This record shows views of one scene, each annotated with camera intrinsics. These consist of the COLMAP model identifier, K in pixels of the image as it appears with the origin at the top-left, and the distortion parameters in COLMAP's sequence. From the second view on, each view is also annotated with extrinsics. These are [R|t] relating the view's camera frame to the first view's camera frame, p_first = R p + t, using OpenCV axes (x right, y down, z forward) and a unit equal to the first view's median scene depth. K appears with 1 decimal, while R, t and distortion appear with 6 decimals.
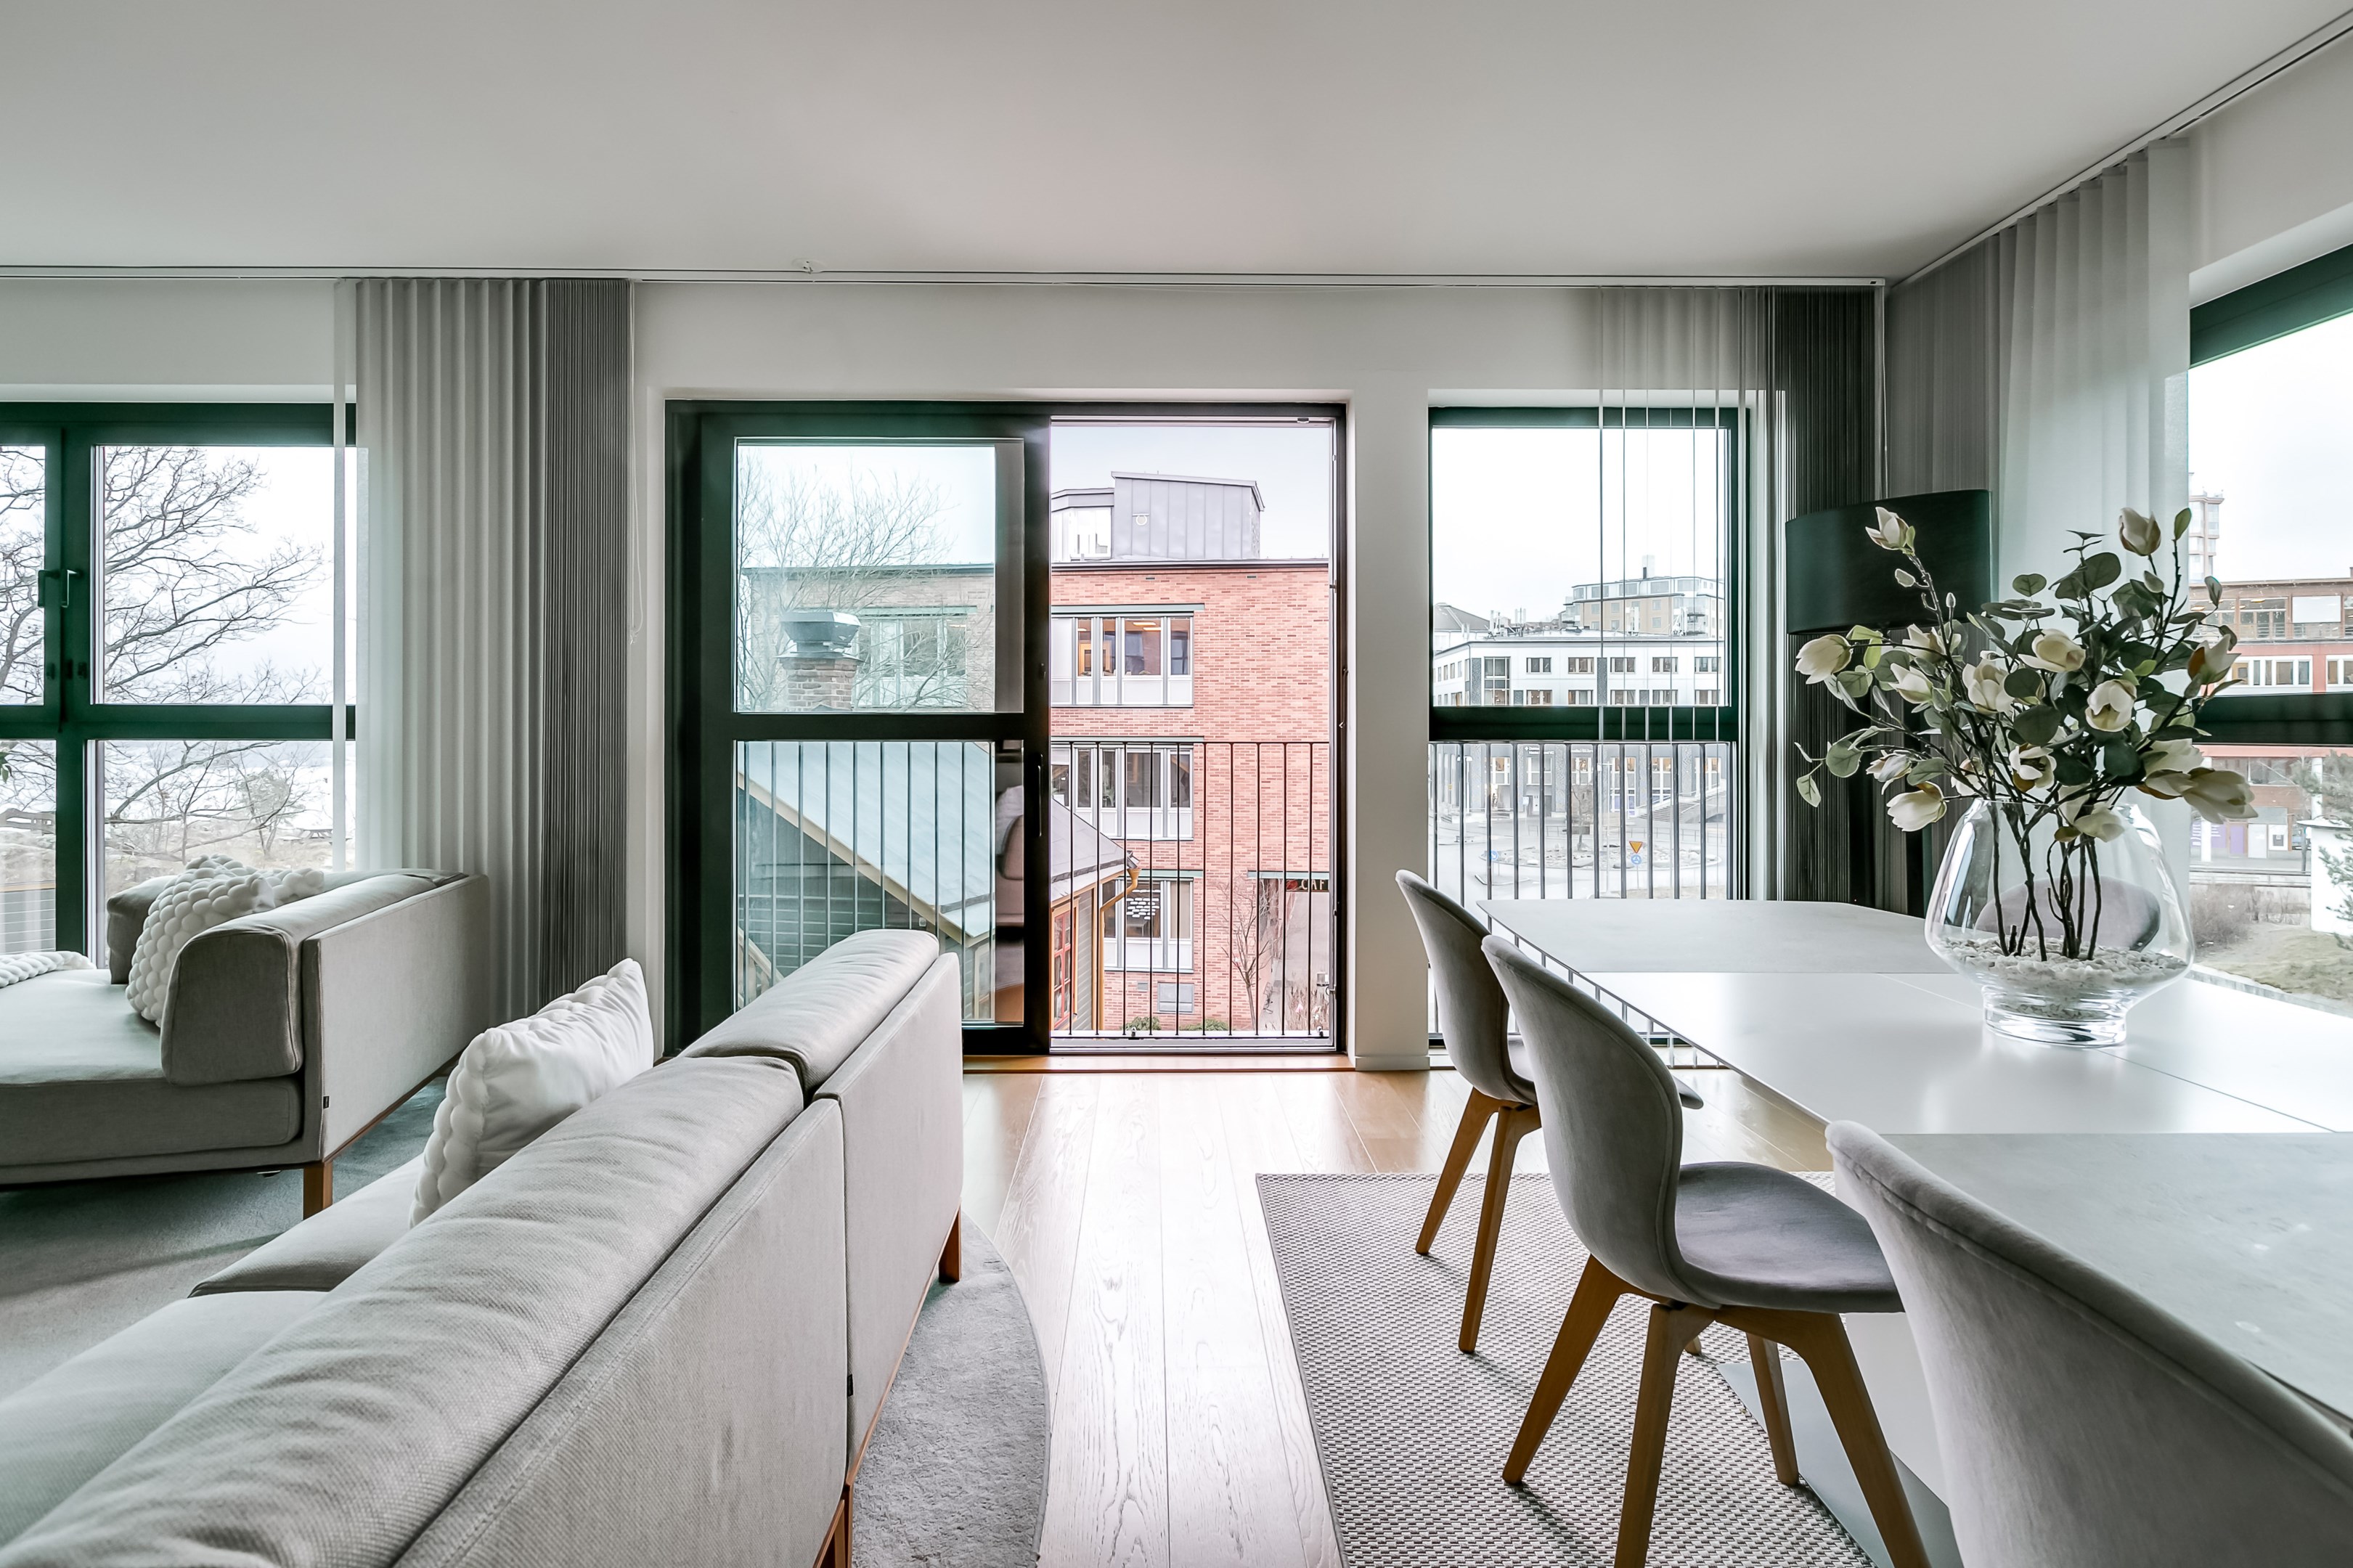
lens RADIAL K [[1182.5, 0, 1158.8], [0, 1182.5, 726.8], [0, 0, 1]] dist [0.002469, -0.002210]
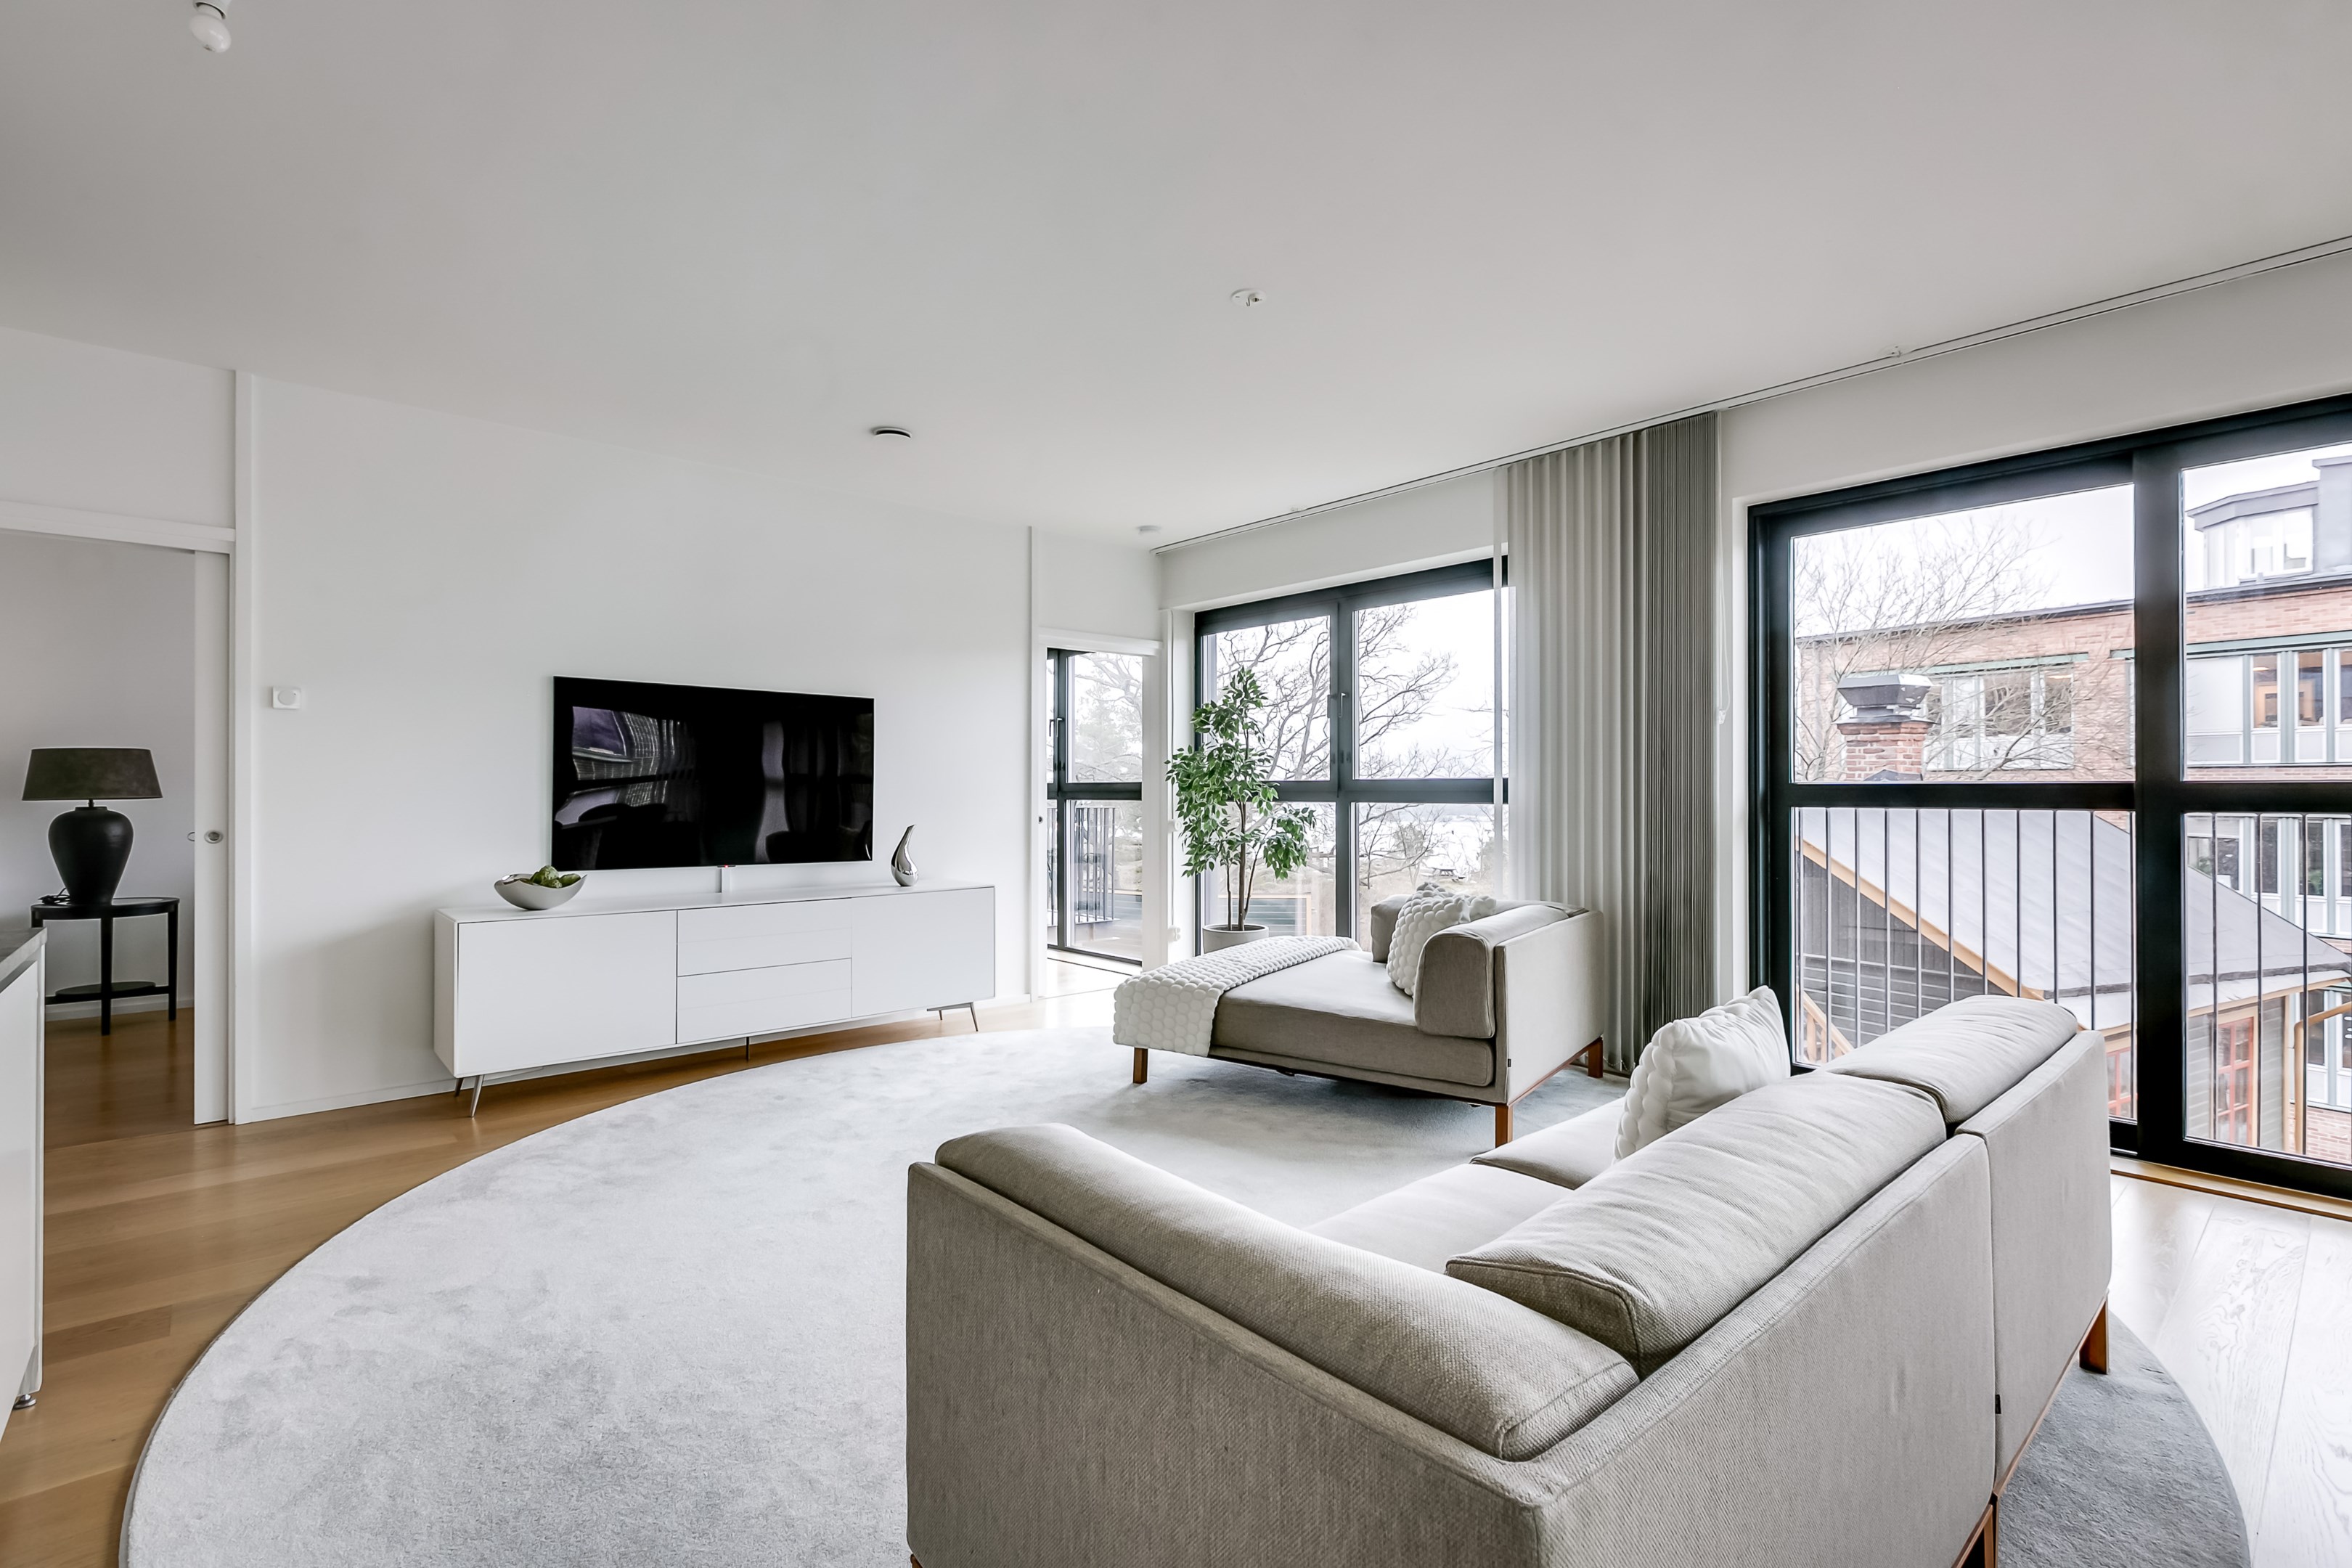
lens RADIAL K [[1060.7, 0, 1181.2], [0, 1060.7, 788.1], [0, 0, 1]] dist [-0.004496, 0.001461]
pose [[0.652798, -0.003753, -0.757523, -0.004612], [0.001007, 0.999991, -0.004087, -0.002337], [0.757531, 0.001905, 0.652796, -0.076459]]
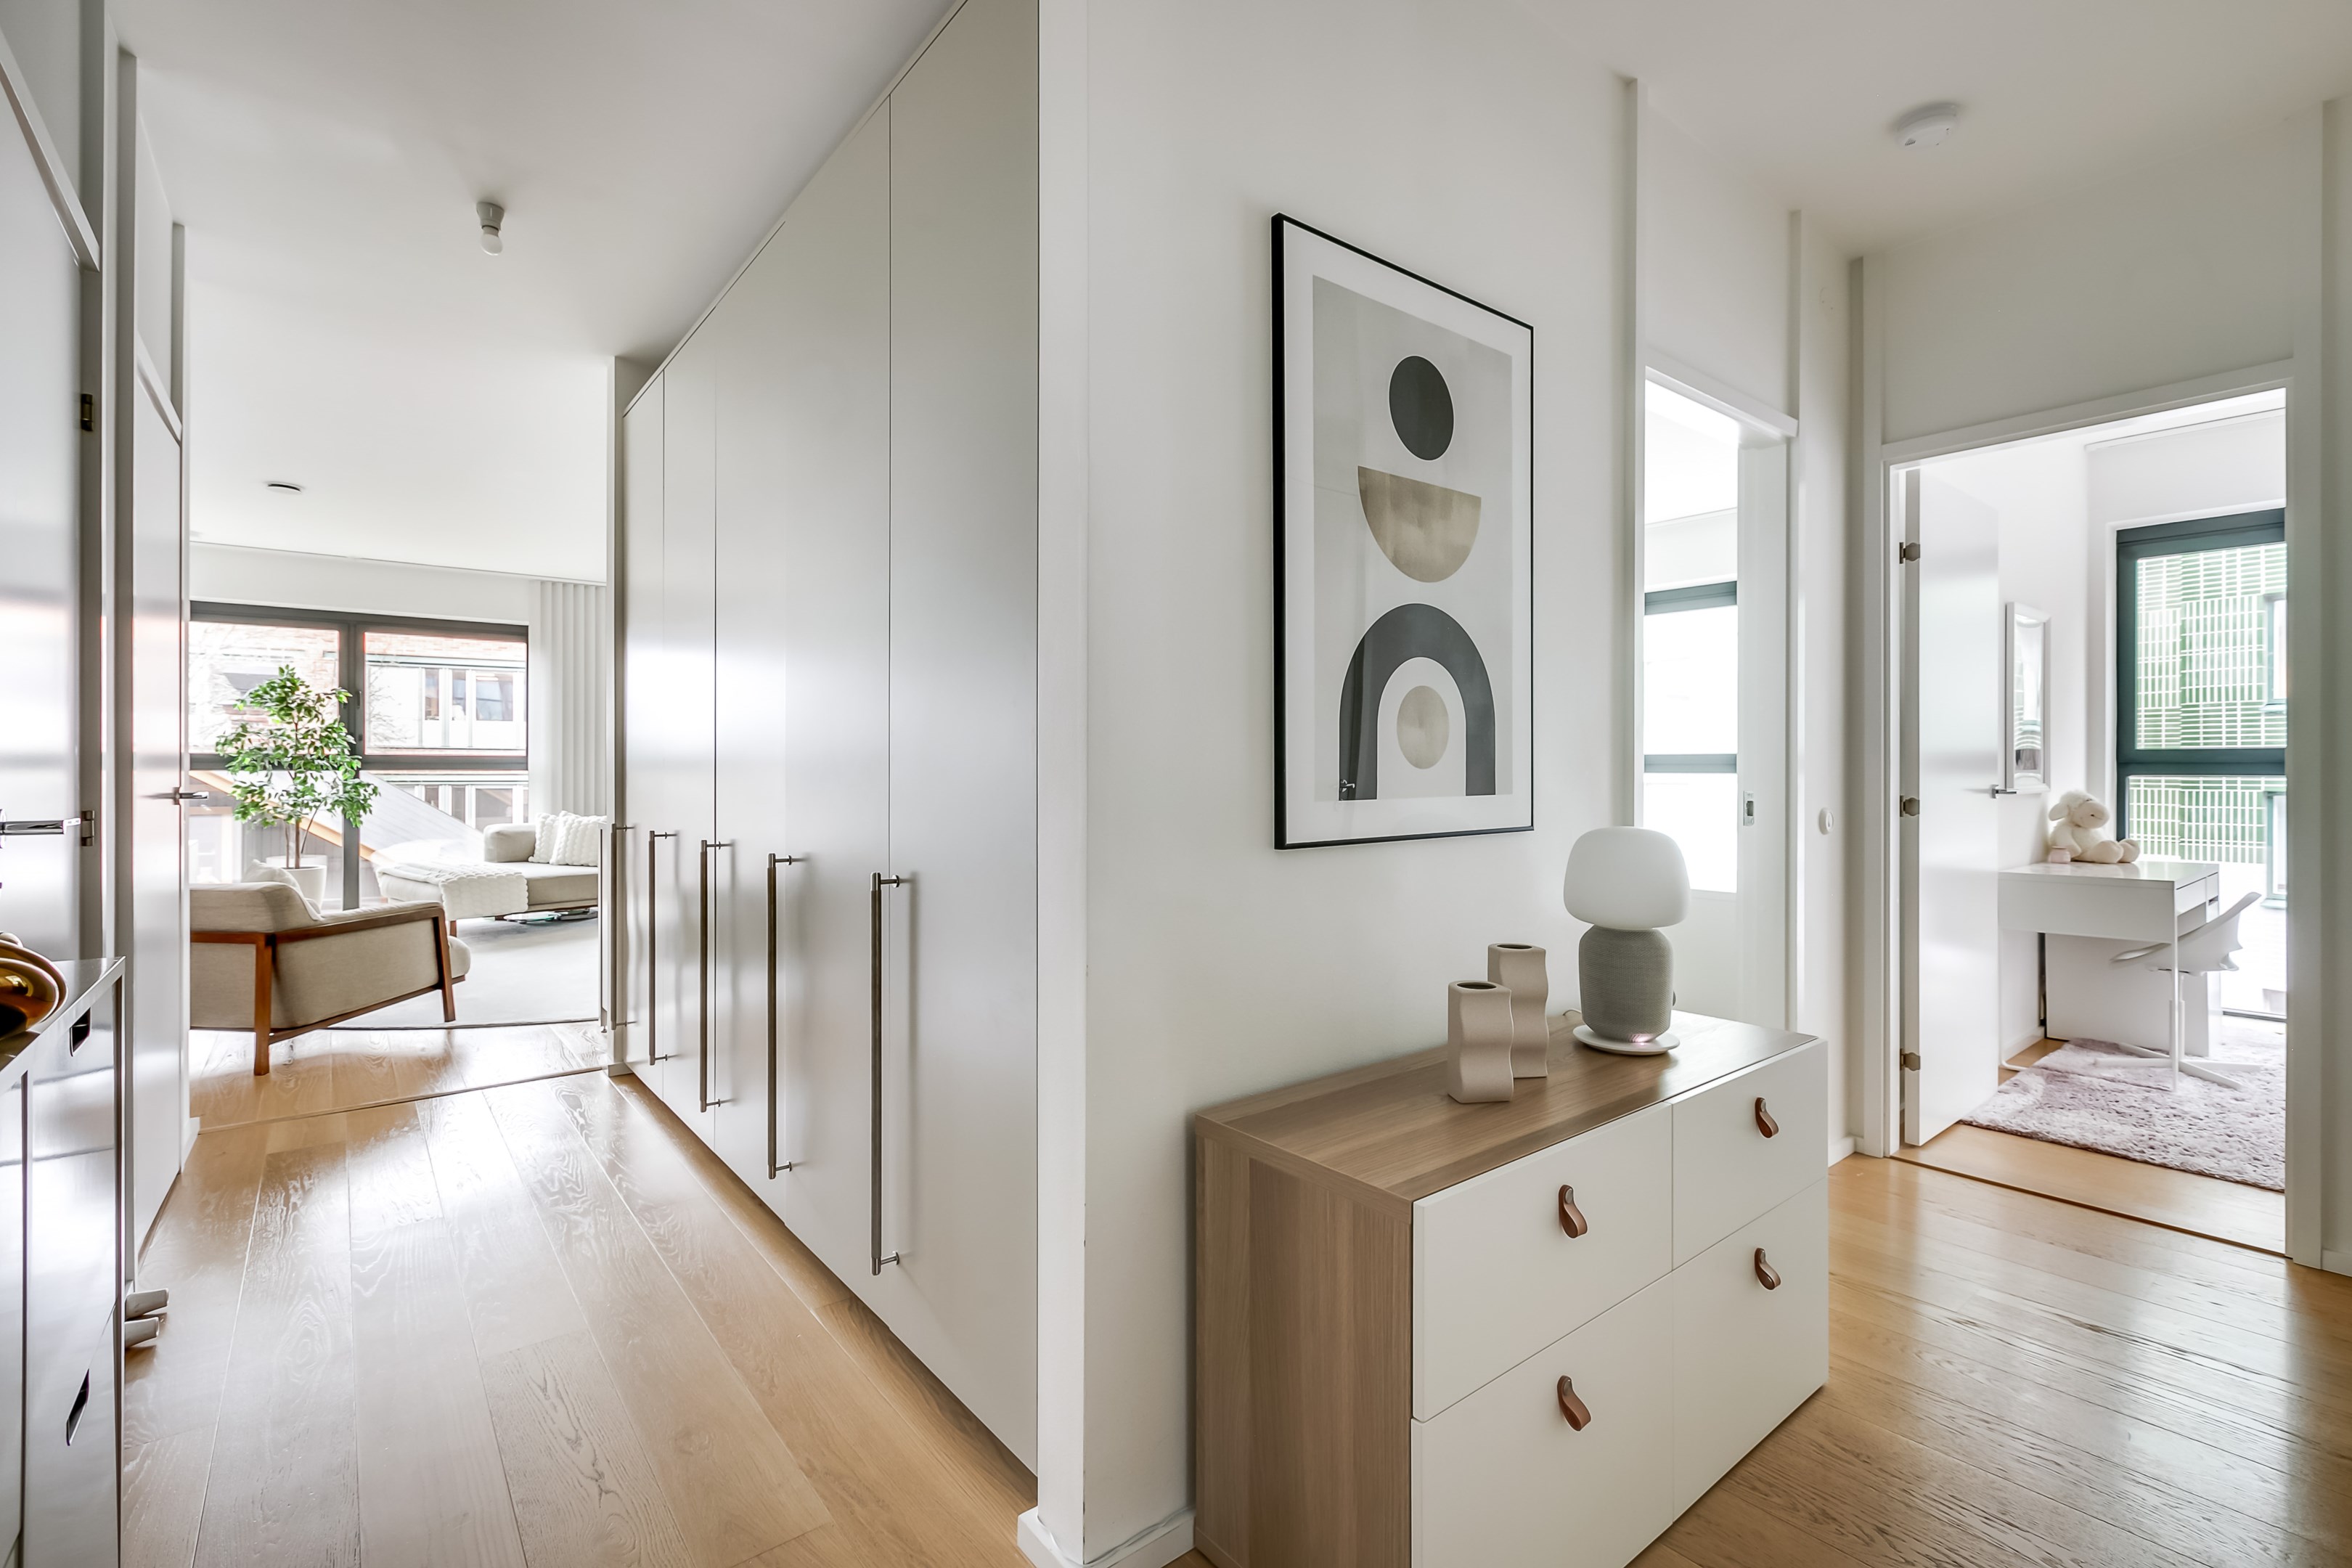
lens RADIAL K [[1057.7, 0, 1179.4], [0, 1057.7, 775.8], [0, 0, 1]] dist [0.001555, -0.000511]
pose [[0.787179, -0.005152, 0.616703, -1.030752], [0.002747, 0.999984, 0.004849, 0.043865], [-0.616718, -0.002123, 0.787181, -1.733010]]
